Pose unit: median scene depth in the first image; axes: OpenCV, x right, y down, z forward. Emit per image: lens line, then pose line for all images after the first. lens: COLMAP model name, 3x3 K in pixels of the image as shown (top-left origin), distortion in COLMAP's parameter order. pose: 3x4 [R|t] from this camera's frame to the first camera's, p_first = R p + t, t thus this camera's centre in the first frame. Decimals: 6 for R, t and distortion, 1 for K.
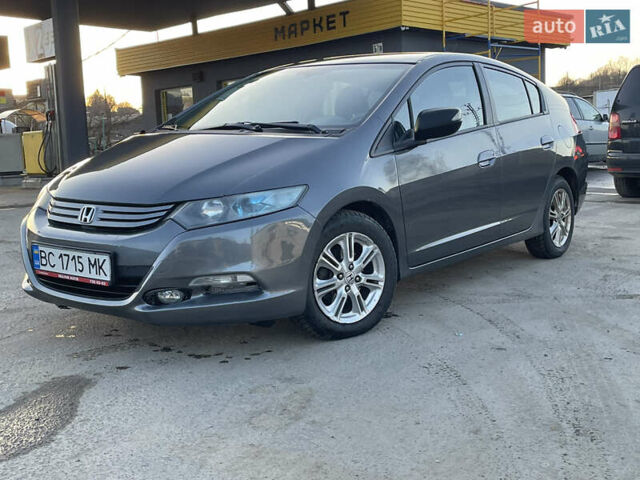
lens RADIAL K [[797.0, 0, 332.9], [0, 797.0, 229.2], [0, 0, 1]] dist [0.069580, 0.000000]
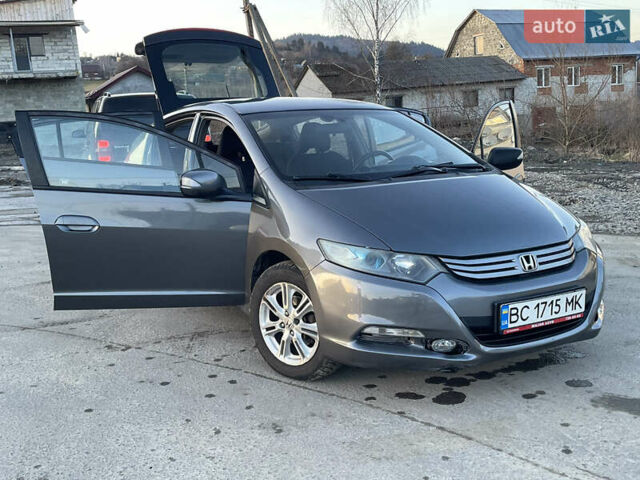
lens RADIAL K [[716.2, 0, 316.1], [0, 716.2, 235.0], [0, 0, 1]] dist [0.056716, 0.000000]
pose [[0.404455, -0.149690, 0.902225, -1.245992], [0.141268, 0.984900, 0.100078, -0.184733], [-0.903582, 0.086979, 0.419494, 0.841047]]
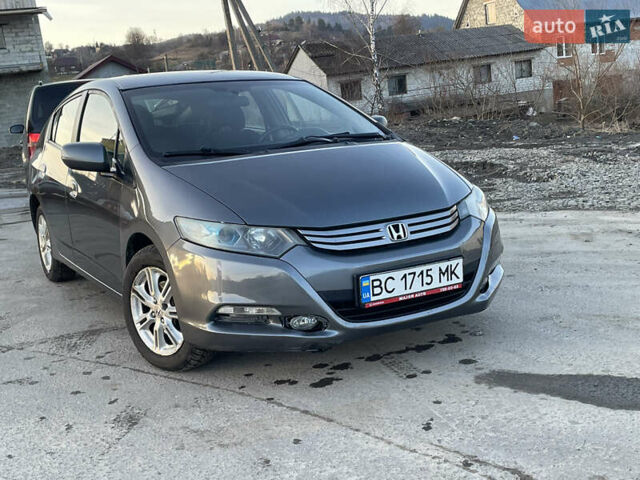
lens RADIAL K [[797.0, 0, 310.8], [0, 797.0, 243.3], [0, 0, 1]] dist [0.069580, 0.000000]
pose [[0.415072, -0.175832, 0.892636, -1.206742], [0.185607, 0.976877, 0.106119, -0.125696], [-0.890654, 0.121632, 0.438110, 0.659460]]
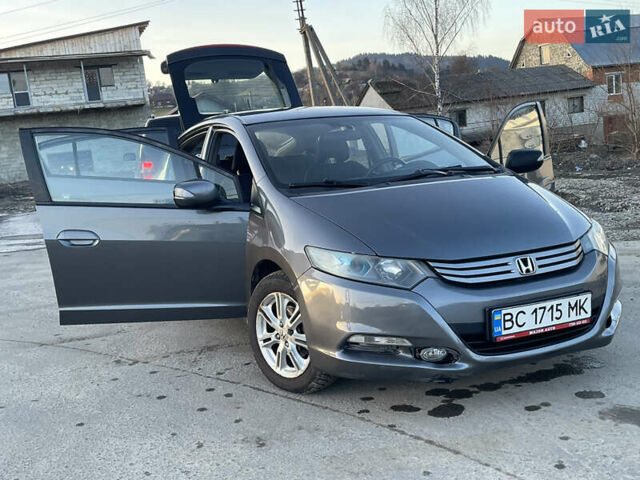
lens RADIAL K [[716.2, 0, 320.5], [0, 716.2, 237.6], [0, 0, 1]] dist [0.056716, 0.000000]
pose [[0.482082, -0.140203, 0.864835, -1.174546], [0.172484, 0.982982, 0.063210, -0.149707], [-0.858980, 0.118697, 0.498061, 0.761132]]
